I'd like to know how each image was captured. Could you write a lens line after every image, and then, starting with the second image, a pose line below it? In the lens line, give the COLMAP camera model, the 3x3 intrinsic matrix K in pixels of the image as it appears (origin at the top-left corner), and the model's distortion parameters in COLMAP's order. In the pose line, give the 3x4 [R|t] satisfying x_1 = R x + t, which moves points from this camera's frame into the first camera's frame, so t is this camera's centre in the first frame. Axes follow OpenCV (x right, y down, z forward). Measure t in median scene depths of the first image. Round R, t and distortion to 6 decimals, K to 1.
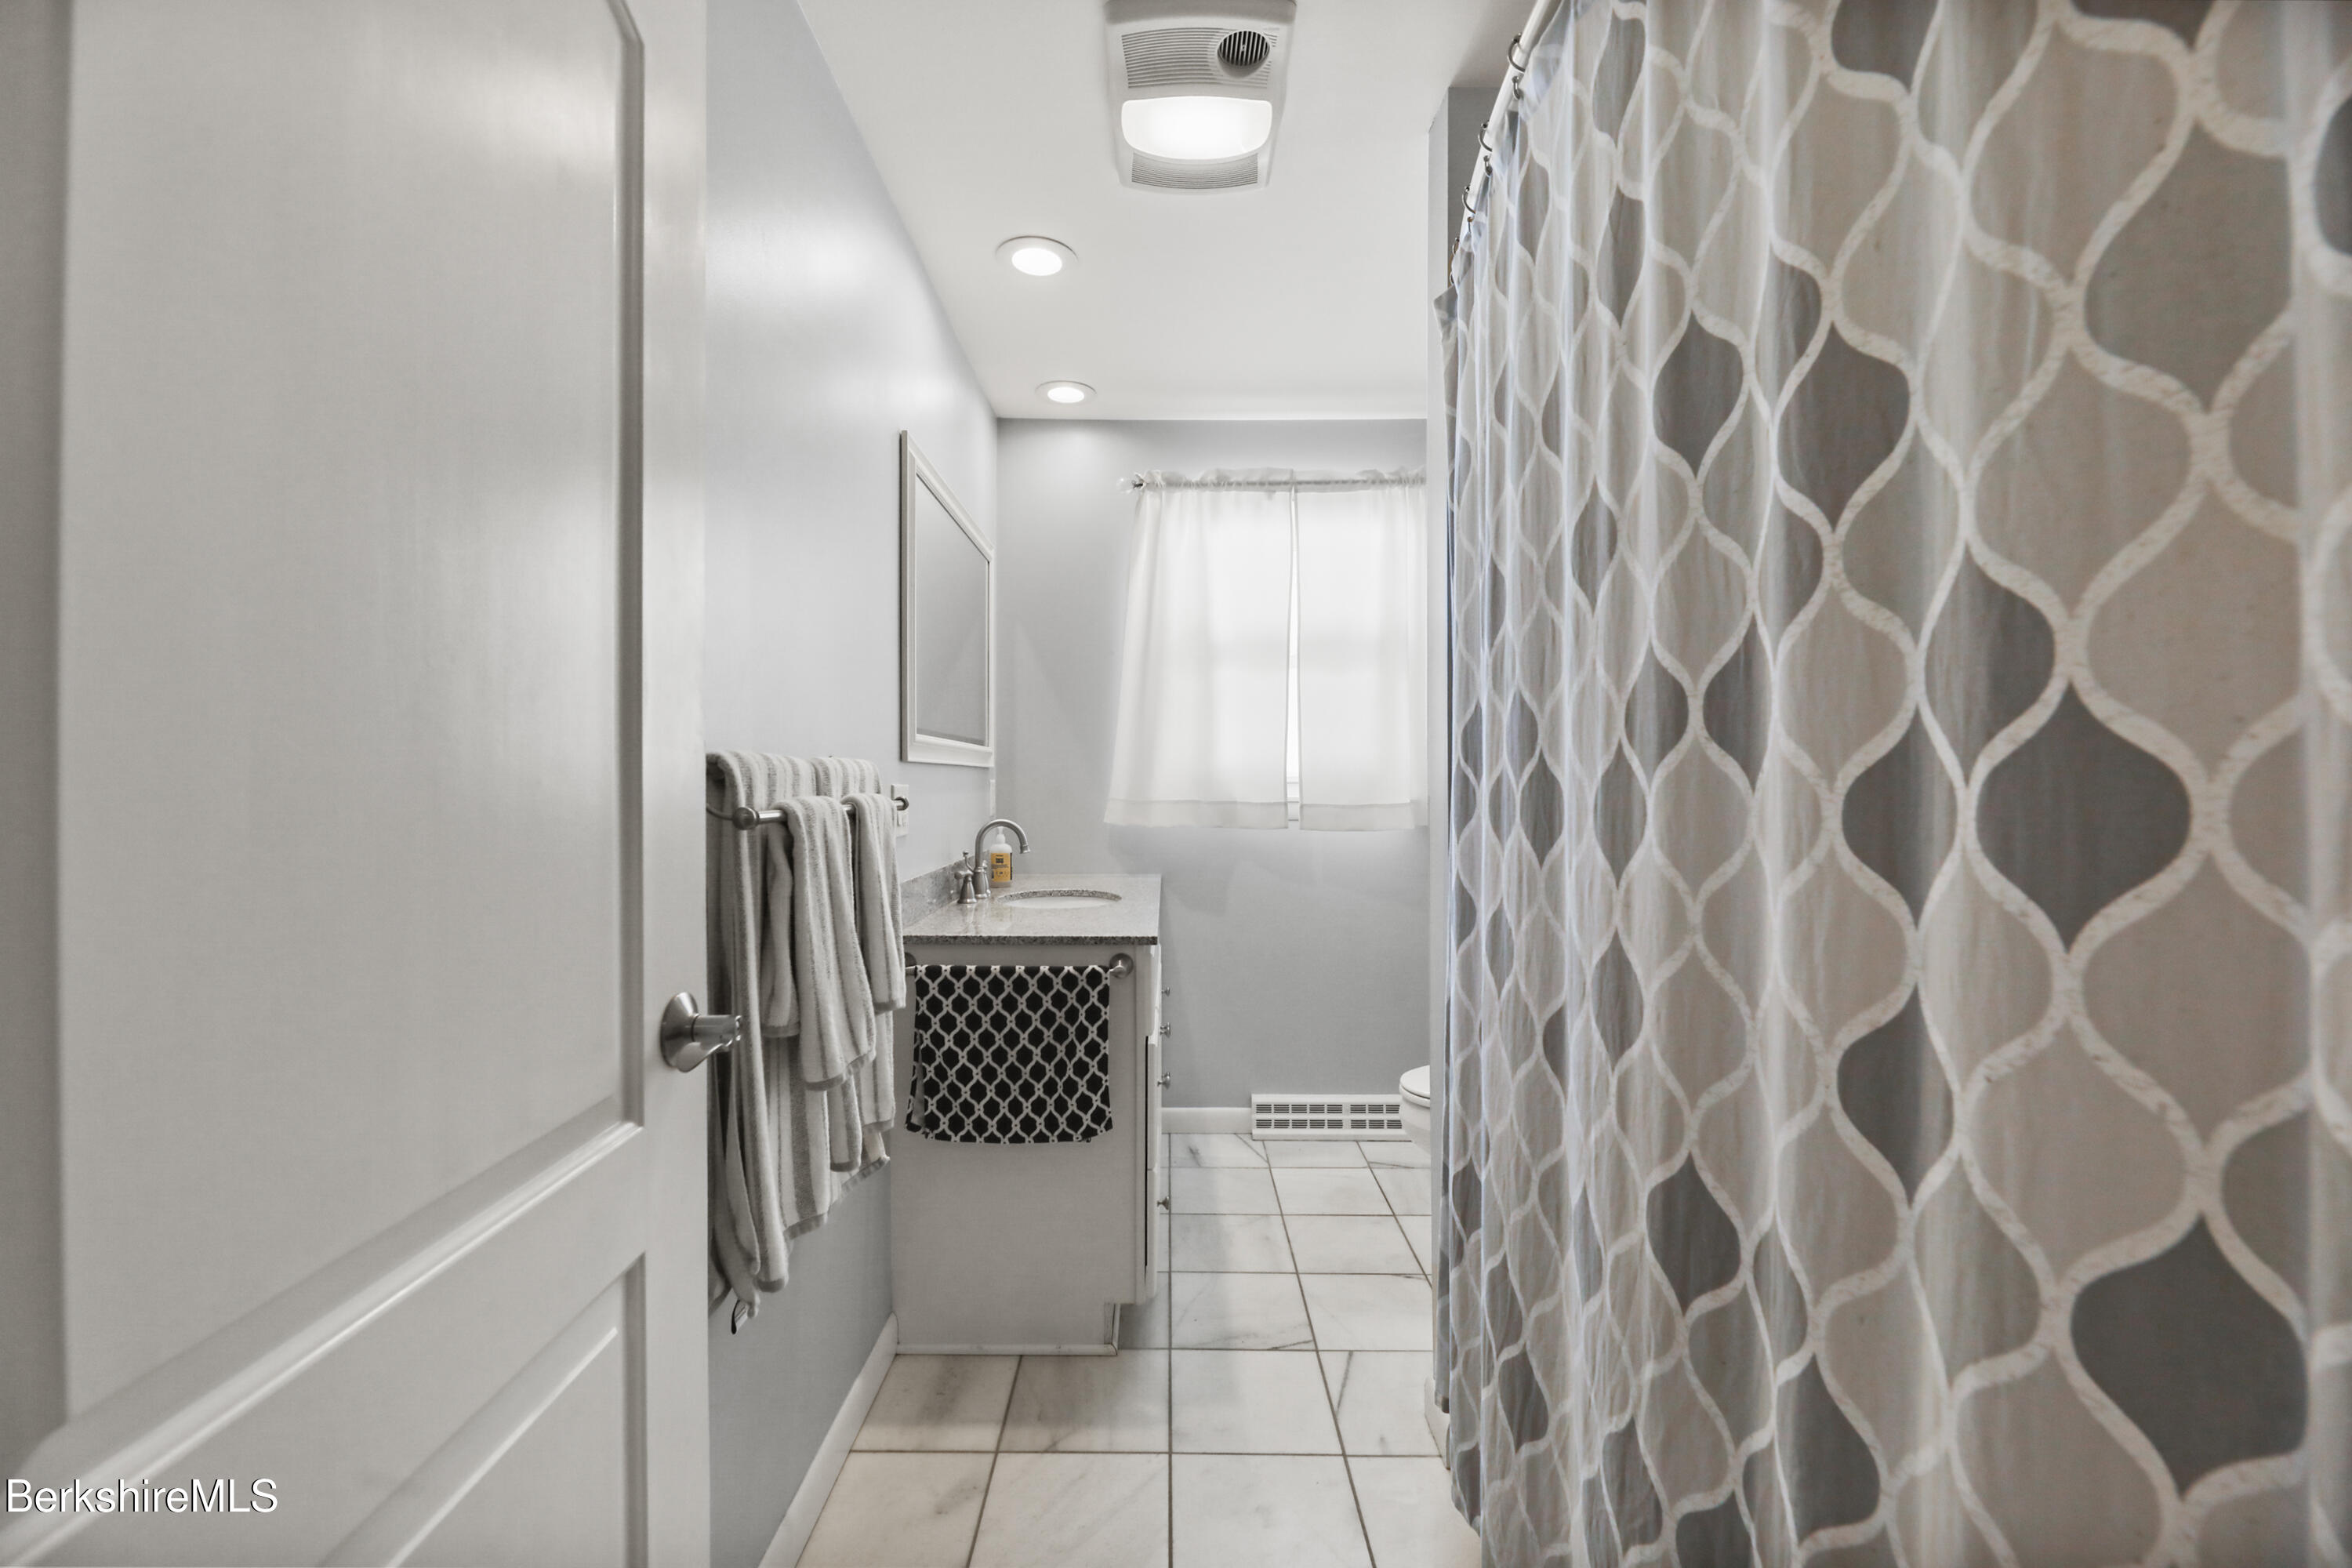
lens RADIAL K [[964.3, 0, 1160.5], [0, 964.3, 787.1], [0, 0, 1]] dist [0.000451, -0.004200]
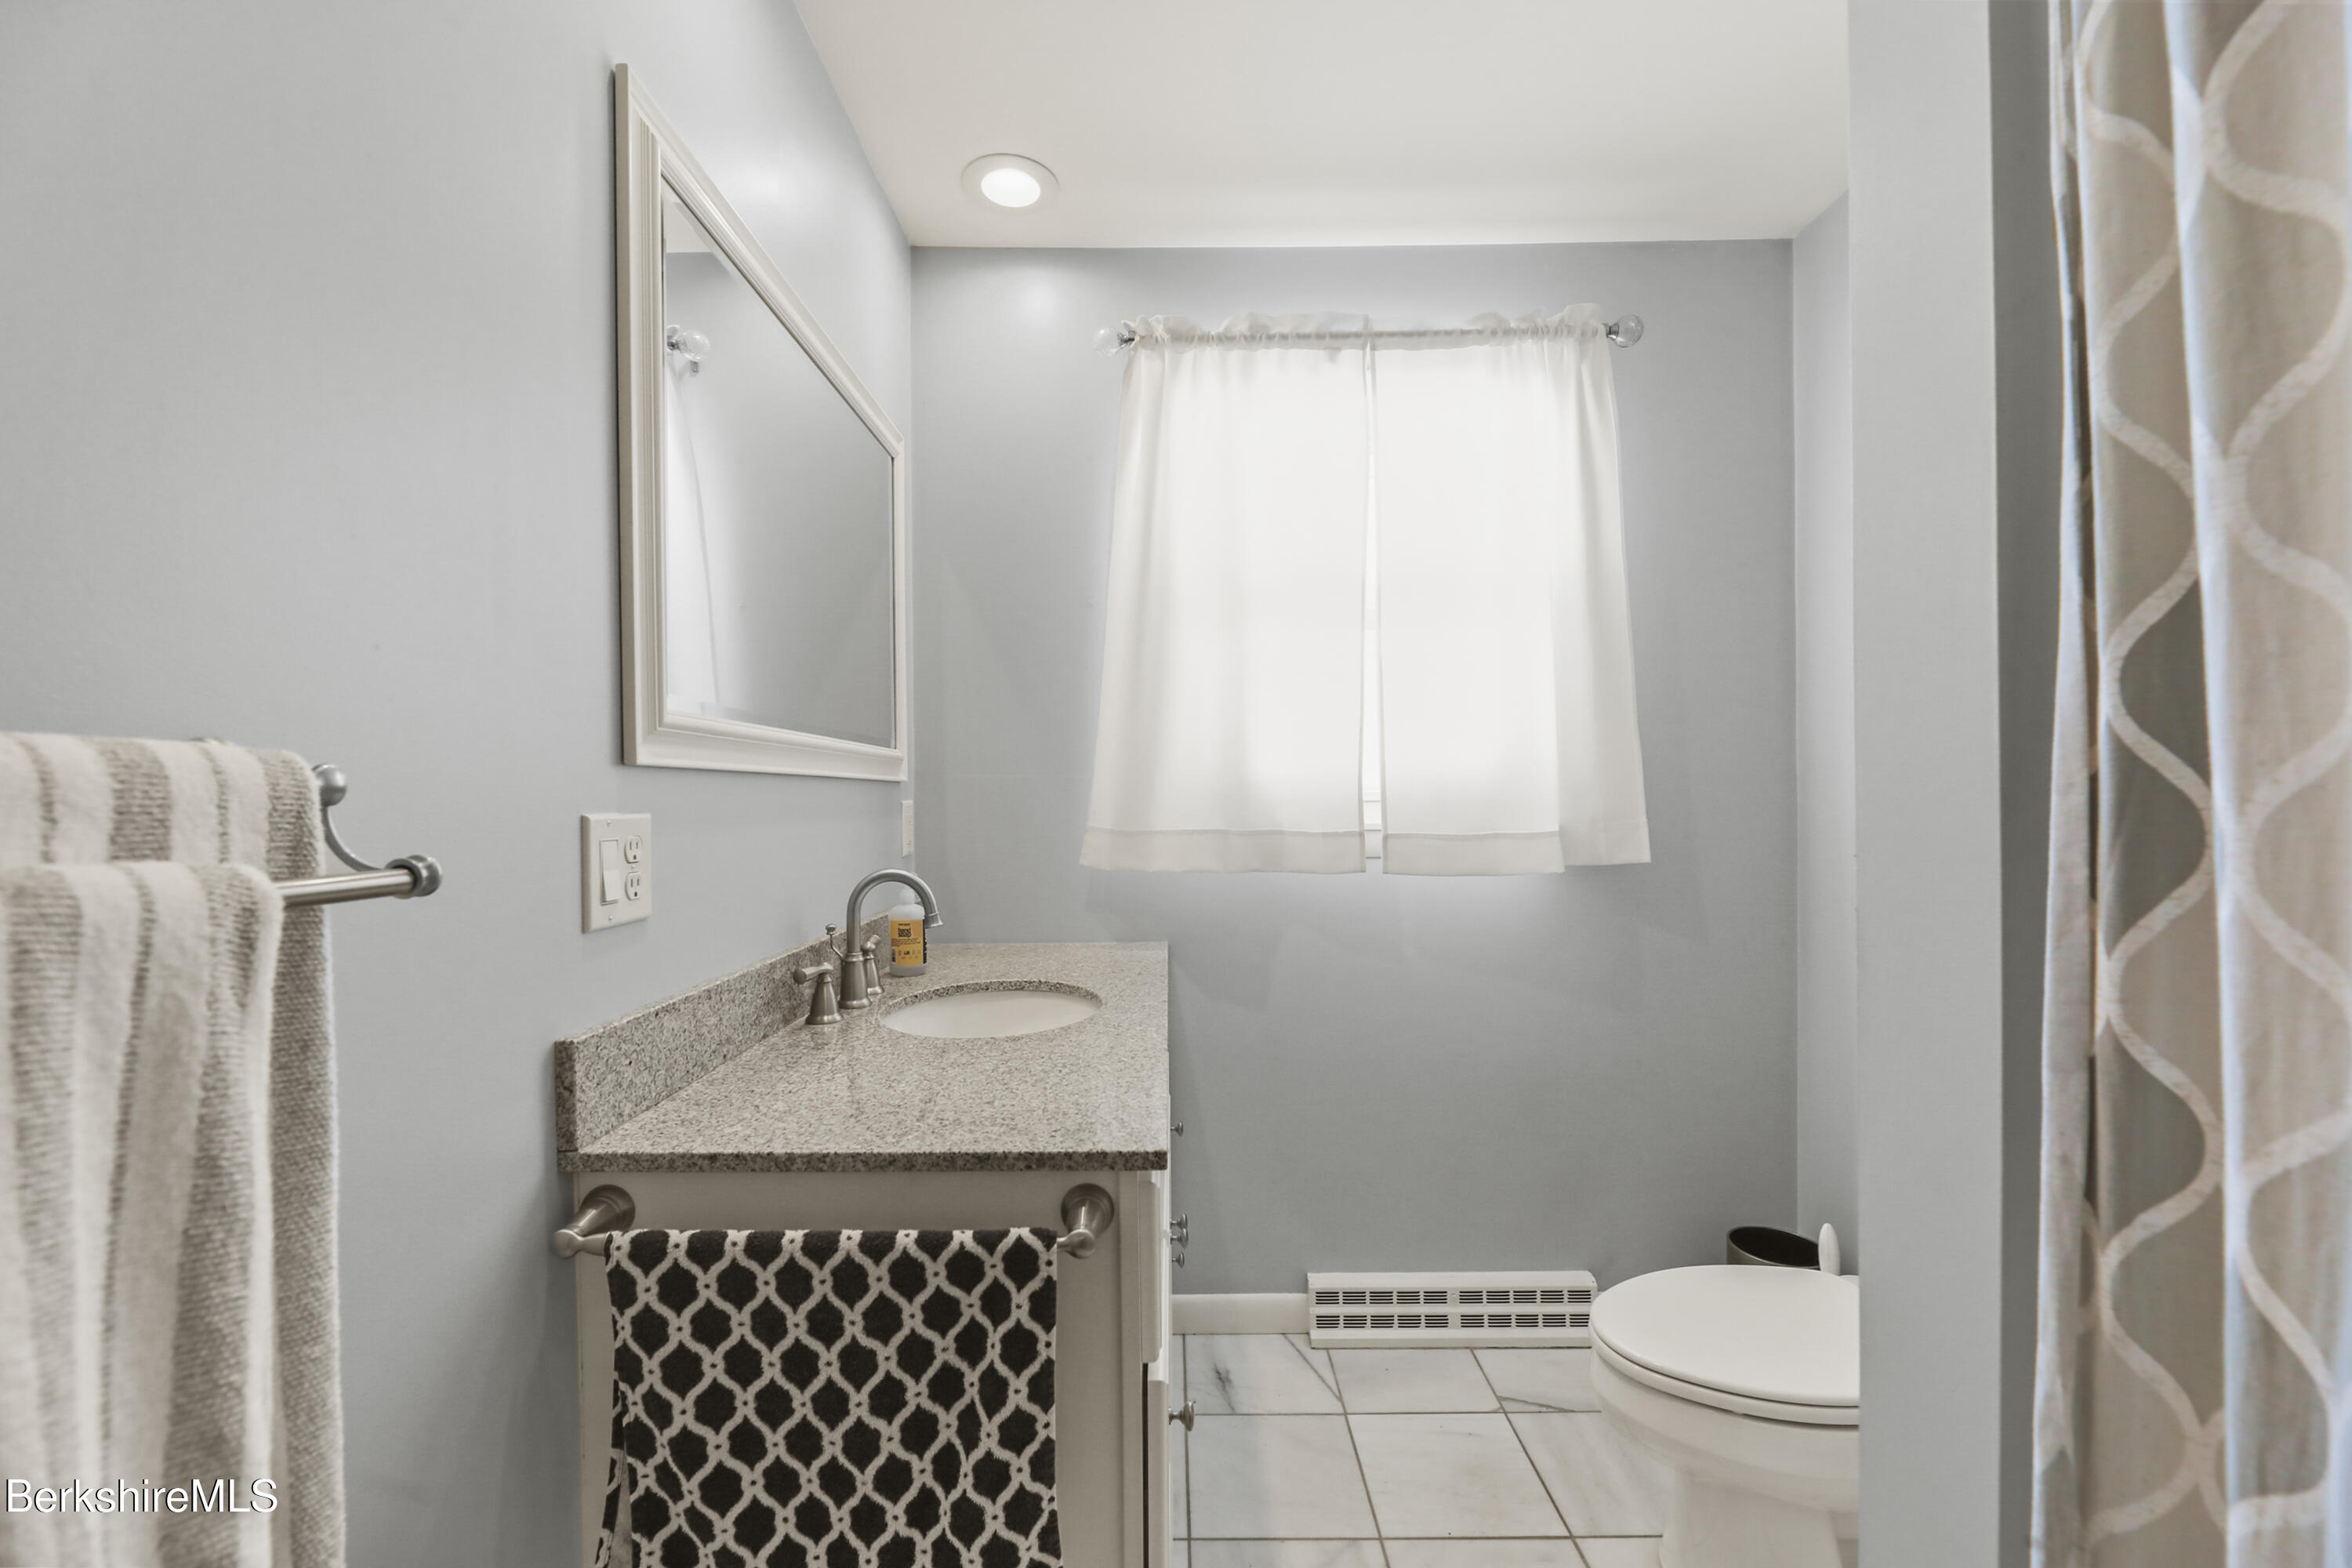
lens RADIAL K [[964.3, 0, 1160.5], [0, 964.3, 787.1], [0, 0, 1]] dist [0.000451, -0.004200]
pose [[0.999964, -0.008348, -0.001669, -0.004090], [0.008316, 0.999797, -0.018333, -0.005079], [0.001822, 0.018318, 0.999831, 0.552917]]
